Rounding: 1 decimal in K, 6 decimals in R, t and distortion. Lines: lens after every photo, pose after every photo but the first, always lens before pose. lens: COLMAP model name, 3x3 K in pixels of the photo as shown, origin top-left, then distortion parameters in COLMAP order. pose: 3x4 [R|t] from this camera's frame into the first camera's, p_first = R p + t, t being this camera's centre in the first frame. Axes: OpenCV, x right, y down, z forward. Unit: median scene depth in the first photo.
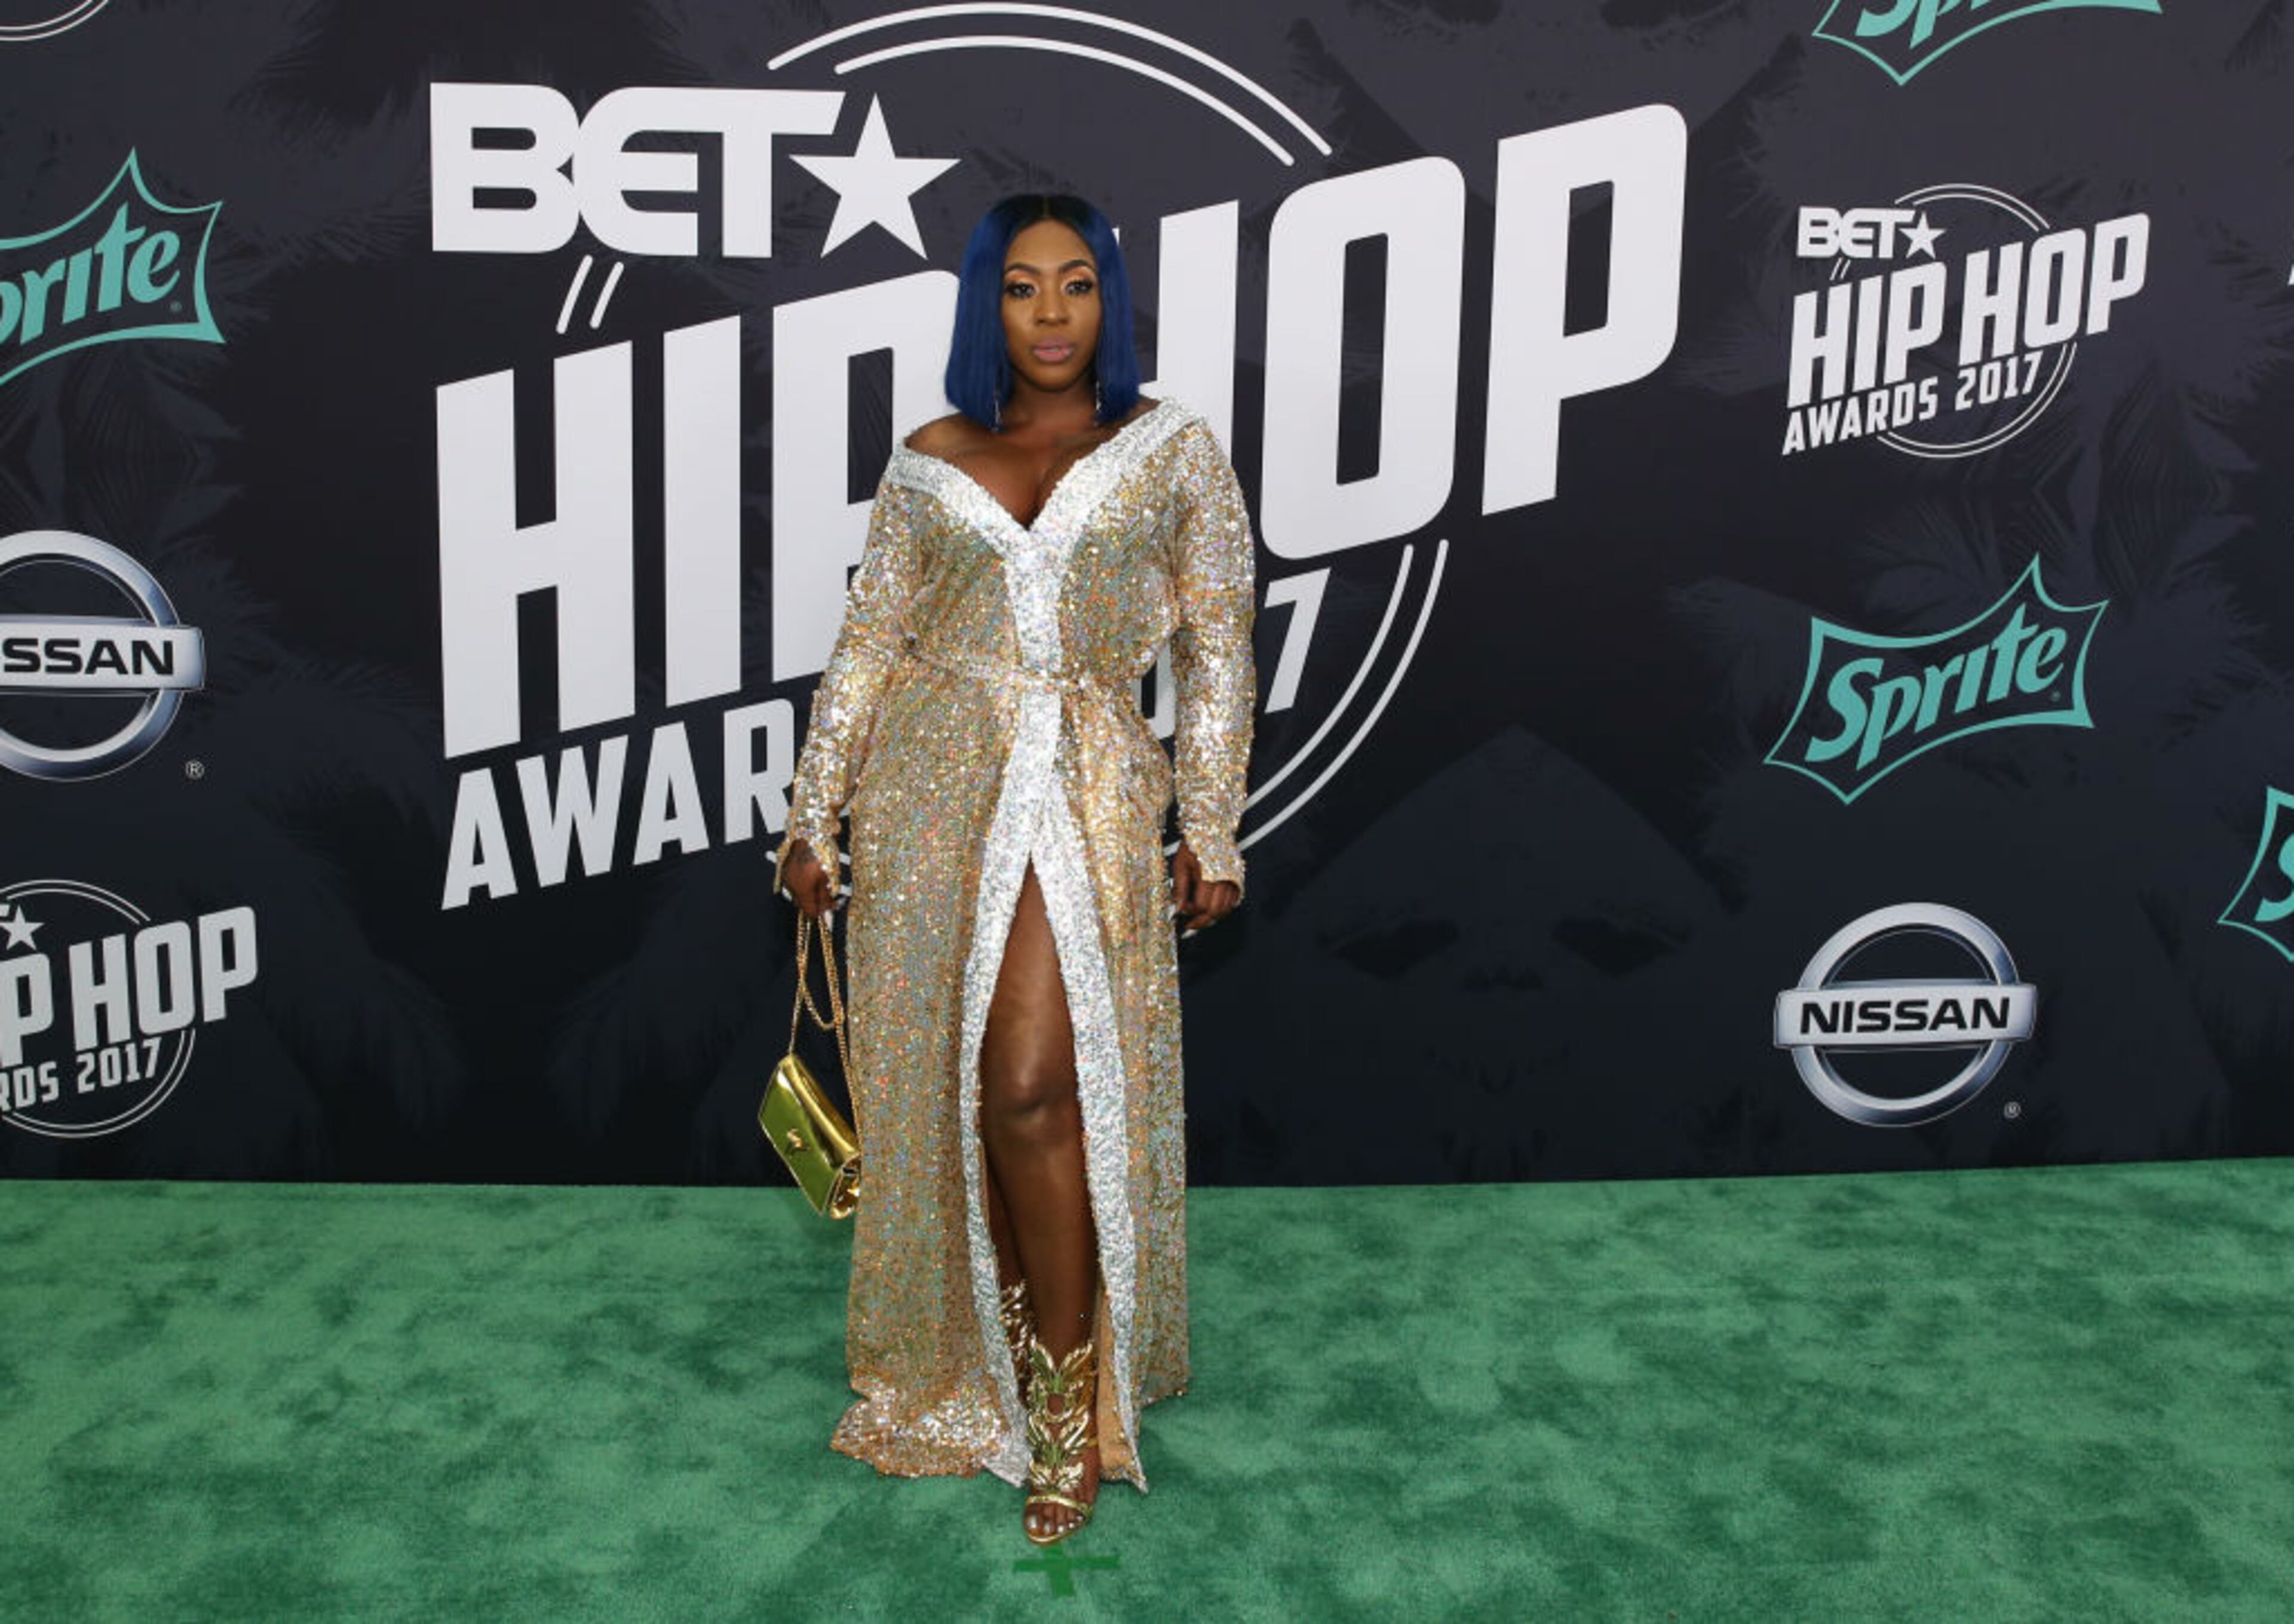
lens RADIAL K [[2119.7, 0, 1177.6], [0, 2119.7, 659.8], [0, 0, 1]] dist [-0.122473, 0.119612]
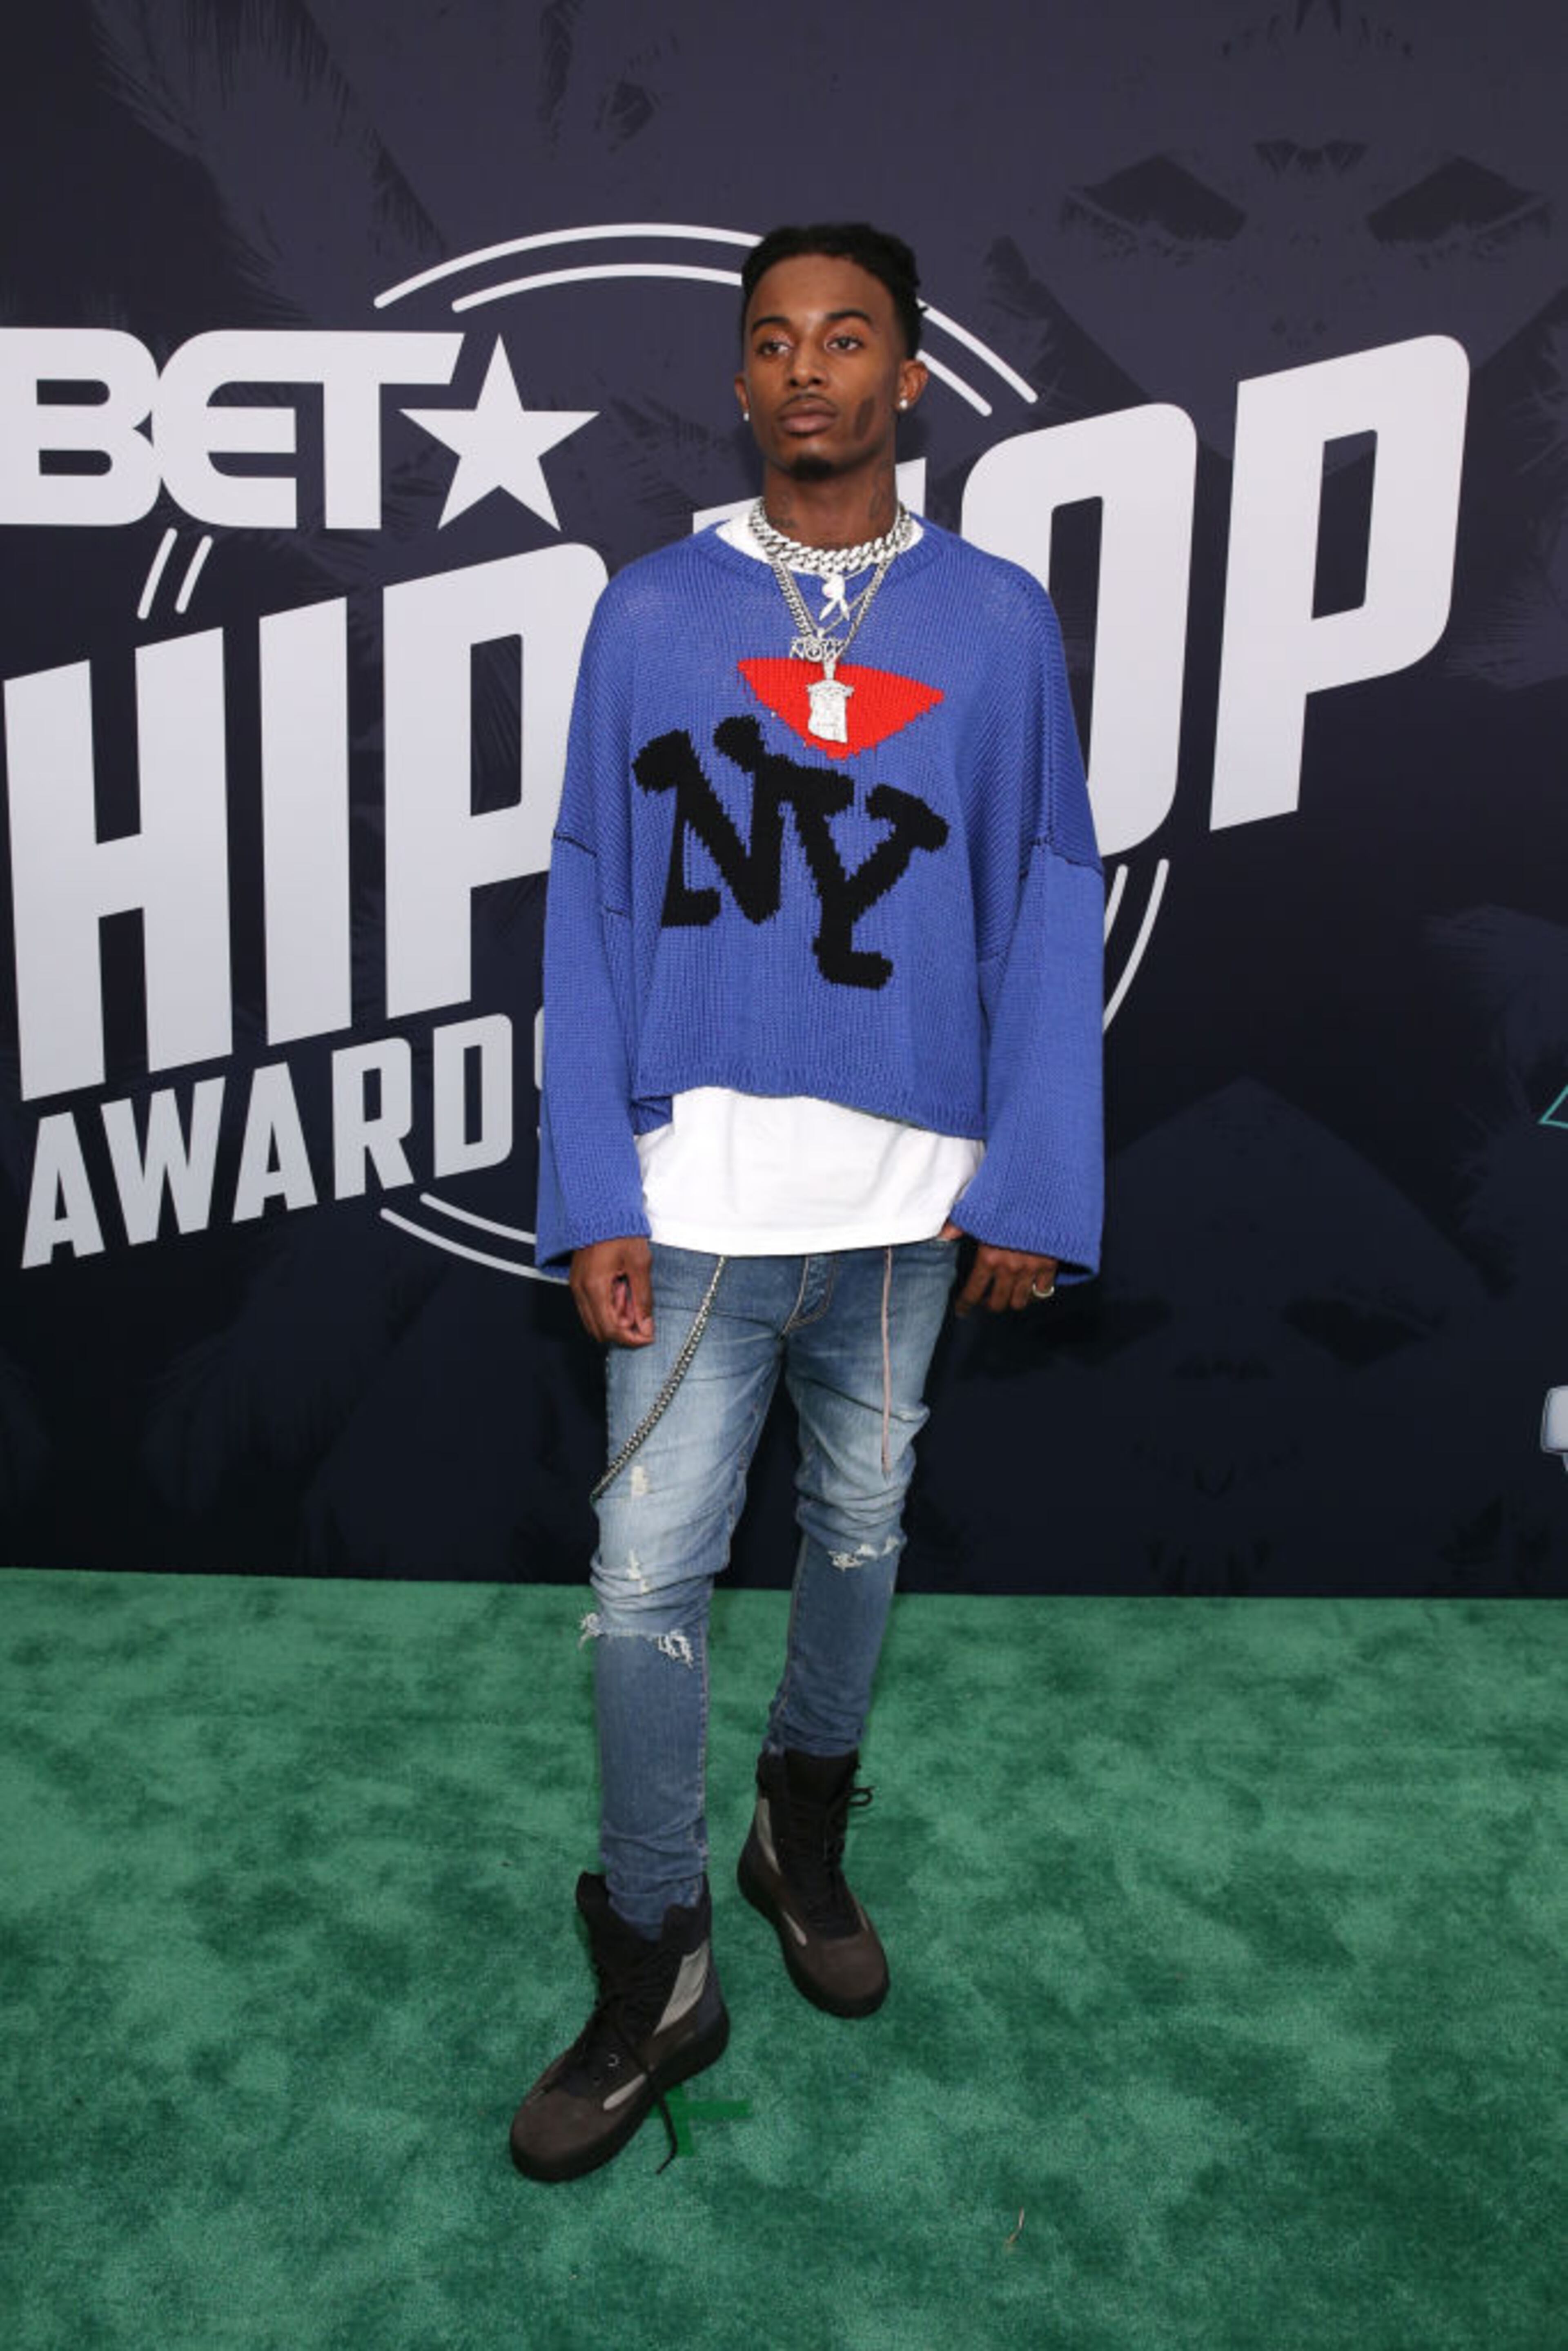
lens RADIAL K [[2131.3, 0, 708.7], [0, 2131.3, 1043.2], [0, 0, 1]] dist [-0.085381, 0.100146]
pose [[0.996508, 0.011720, -0.082672, 0.014748], [-0.007386, 0.998592, 0.052534, -0.026514], [0.083172, -0.051739, 0.995191, 0.130327]]
